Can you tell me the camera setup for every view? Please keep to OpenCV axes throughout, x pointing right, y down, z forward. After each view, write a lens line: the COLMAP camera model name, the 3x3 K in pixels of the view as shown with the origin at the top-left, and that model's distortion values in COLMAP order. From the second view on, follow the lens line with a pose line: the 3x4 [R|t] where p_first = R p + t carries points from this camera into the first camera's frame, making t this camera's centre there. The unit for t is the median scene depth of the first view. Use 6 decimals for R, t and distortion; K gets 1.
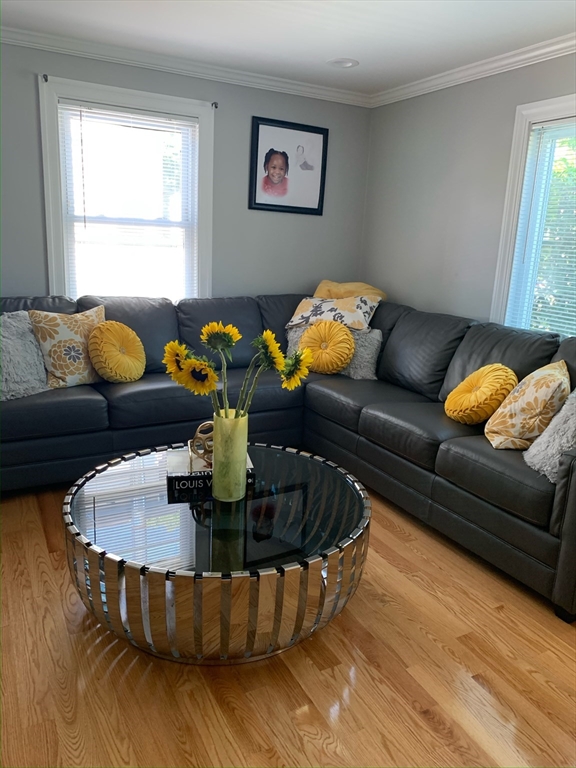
lens RADIAL K [[591.4, 0, 286.6], [0, 591.4, 385.5], [0, 0, 1]] dist [-0.014125, 0.007587]
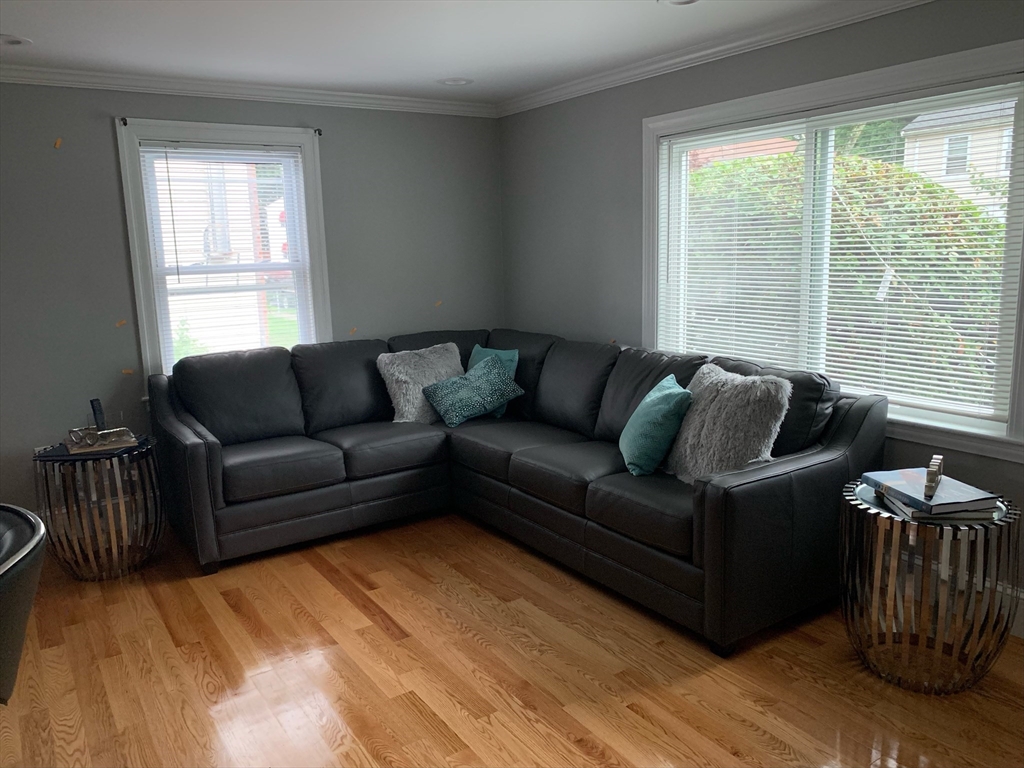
lens RADIAL K [[788.6, 0, 511.2], [0, 788.6, 389.0], [0, 0, 1]] dist [-0.014125, 0.007587]
pose [[0.991596, -0.093448, 0.089474, 0.039211], [0.098760, 0.993484, -0.056894, 0.009617], [-0.083574, 0.065252, 0.994363, -0.287606]]
